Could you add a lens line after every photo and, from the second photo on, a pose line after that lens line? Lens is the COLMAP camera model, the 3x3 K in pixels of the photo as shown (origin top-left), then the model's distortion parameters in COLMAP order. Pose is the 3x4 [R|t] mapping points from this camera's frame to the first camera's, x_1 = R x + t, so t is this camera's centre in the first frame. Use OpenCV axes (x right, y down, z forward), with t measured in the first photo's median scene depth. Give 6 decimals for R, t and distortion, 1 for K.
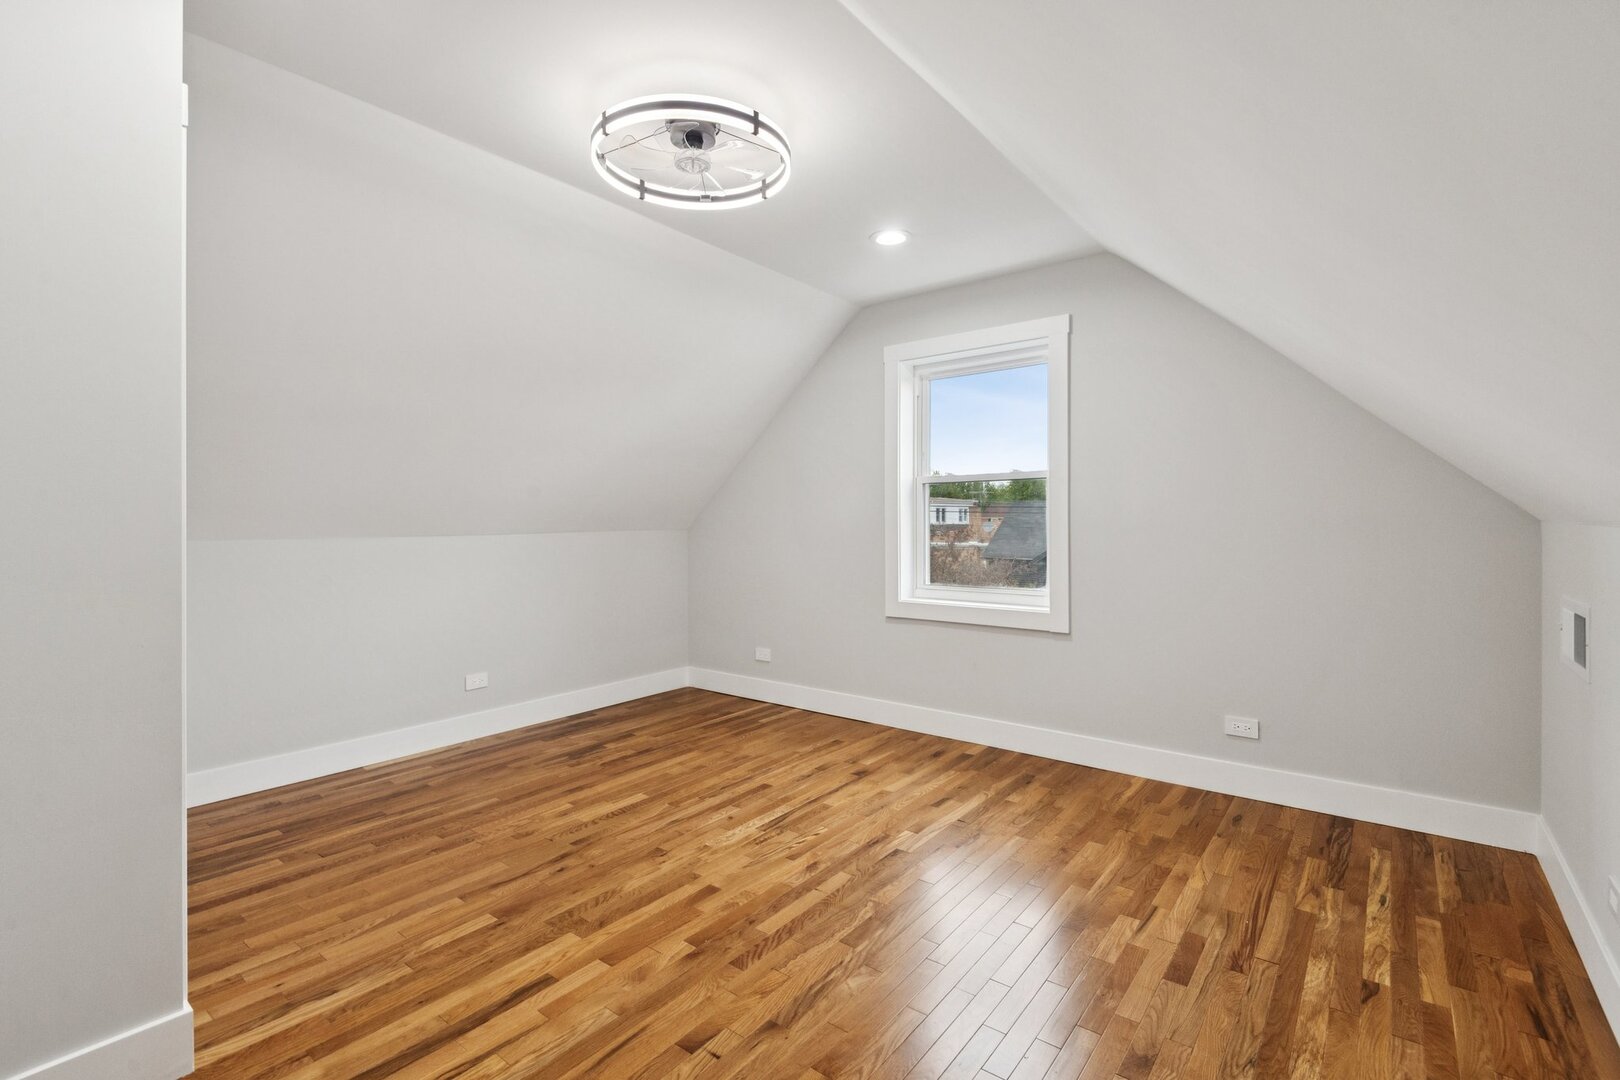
lens RADIAL K [[751.8, 0, 807.4], [0, 751.8, 539.3], [0, 0, 1]] dist [0.012886, -0.003181]
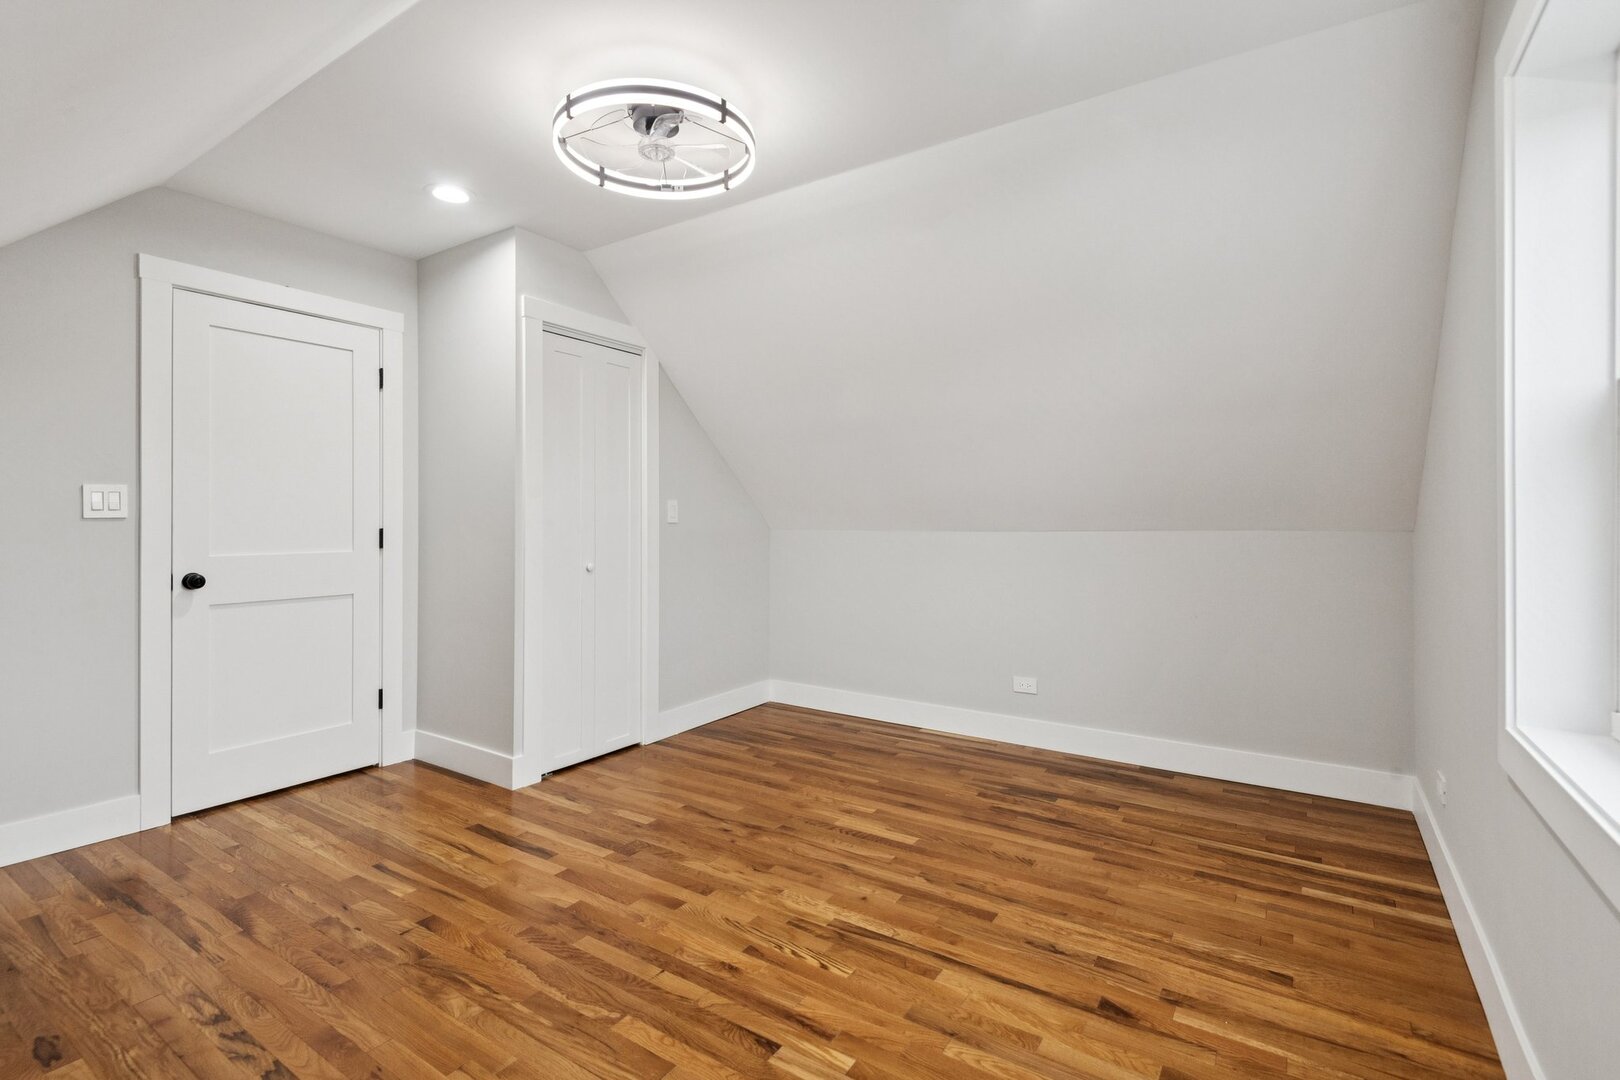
lens RADIAL K [[751.8, 0, 798.1], [0, 751.8, 531.3], [0, 0, 1]] dist [0.012886, -0.003181]
pose [[0.069702, 0.021450, -0.997337, 0.632052], [-0.032037, 0.999301, 0.019254, -0.019984], [0.997053, 0.030610, 0.070341, 0.830775]]
